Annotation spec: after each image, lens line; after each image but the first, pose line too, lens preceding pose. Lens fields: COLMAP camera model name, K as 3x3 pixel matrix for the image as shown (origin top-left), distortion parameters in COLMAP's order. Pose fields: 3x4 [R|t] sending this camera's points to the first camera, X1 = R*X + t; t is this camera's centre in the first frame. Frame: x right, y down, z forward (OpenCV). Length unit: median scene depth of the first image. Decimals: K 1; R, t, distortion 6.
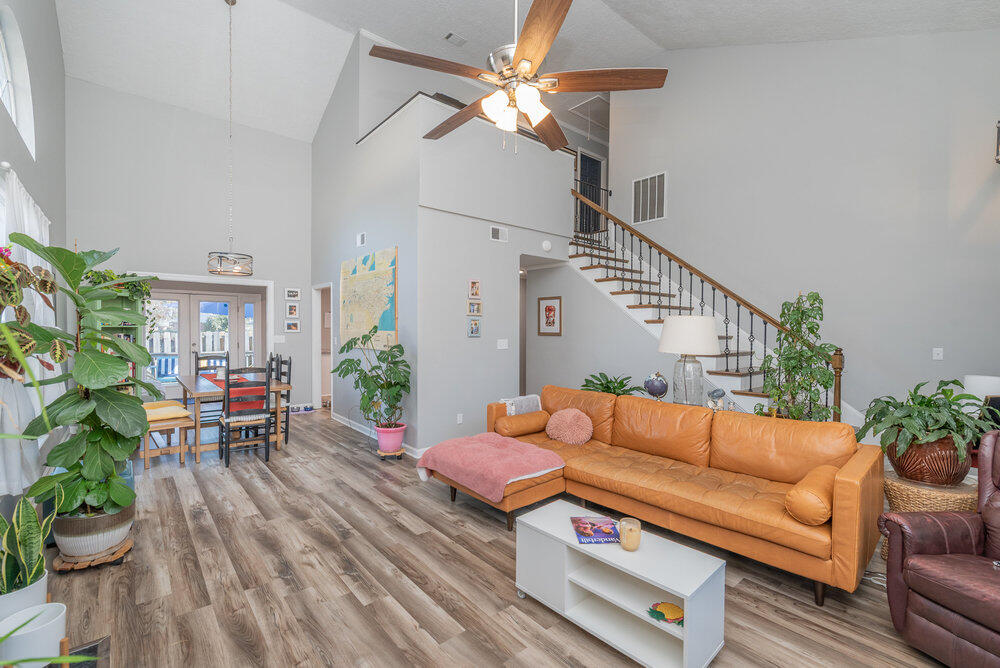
lens RADIAL K [[435.3, 0, 491.8], [0, 435.3, 337.2], [0, 0, 1]] dist [-0.000972, 0.000848]
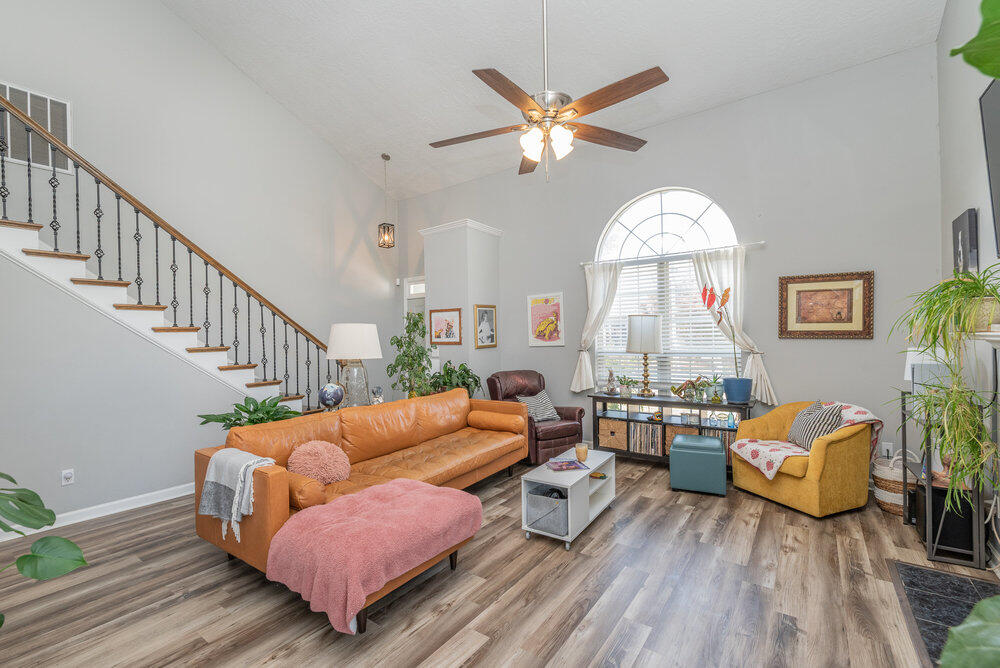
lens RADIAL K [[435.3, 0, 495.7], [0, 435.3, 337.5], [0, 0, 1]] dist [-0.000972, 0.000848]
pose [[-0.242237, -0.005940, 0.970199, -0.448448], [0.038646, 0.999129, 0.015767, -0.012668], [-0.969447, 0.041314, -0.241797, 0.614370]]
